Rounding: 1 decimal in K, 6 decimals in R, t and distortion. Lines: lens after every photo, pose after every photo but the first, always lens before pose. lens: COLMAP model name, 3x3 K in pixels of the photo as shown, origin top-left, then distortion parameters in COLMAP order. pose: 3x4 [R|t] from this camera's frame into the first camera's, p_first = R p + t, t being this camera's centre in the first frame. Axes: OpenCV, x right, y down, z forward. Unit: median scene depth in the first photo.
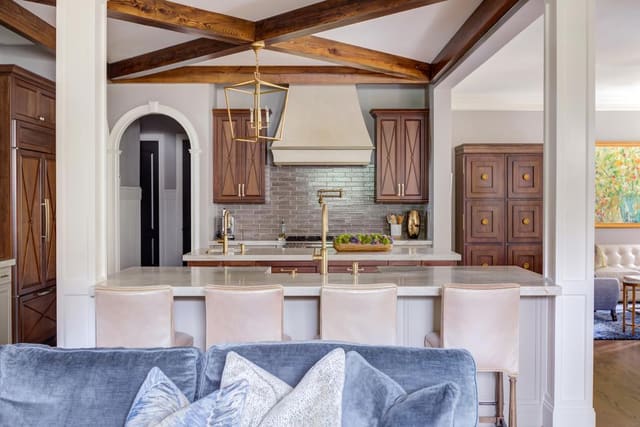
lens RADIAL K [[682.4, 0, 320.6], [0, 682.4, 205.2], [0, 0, 1]] dist [-0.012392, -0.012030]
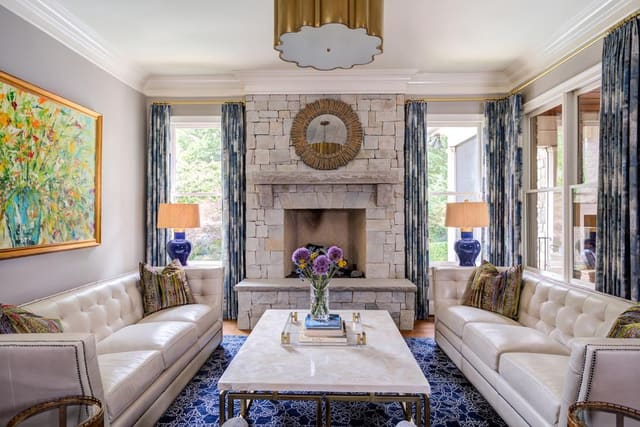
lens RADIAL K [[383.1, 0, 317.2], [0, 383.1, 212.4], [0, 0, 1]] dist [-0.002270, -0.000192]
pose [[0.036271, 0.001615, 0.999341, 0.224992], [0.010487, 0.999943, -0.001996, 0.005253], [-0.999287, 0.010553, 0.036252, 0.937812]]
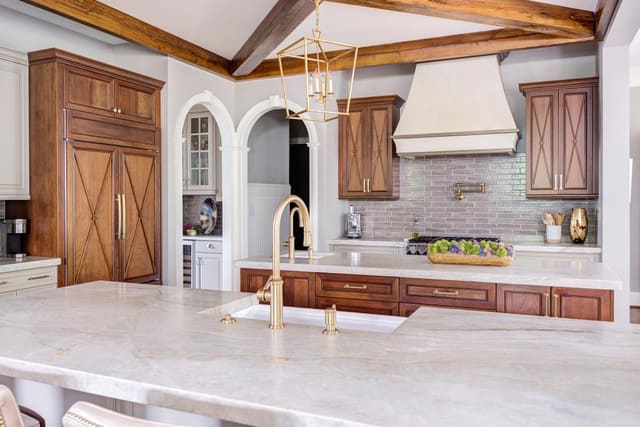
lens RADIAL K [[505.8, 0, 316.0], [0, 505.8, 201.2], [0, 0, 1]] dist [0.004917, 0.002094]
pose [[0.910865, -0.000734, -0.412703, 0.102428], [-0.001102, 0.999991, -0.004210, 0.002449], [0.412702, 0.004290, 0.910856, 0.339232]]
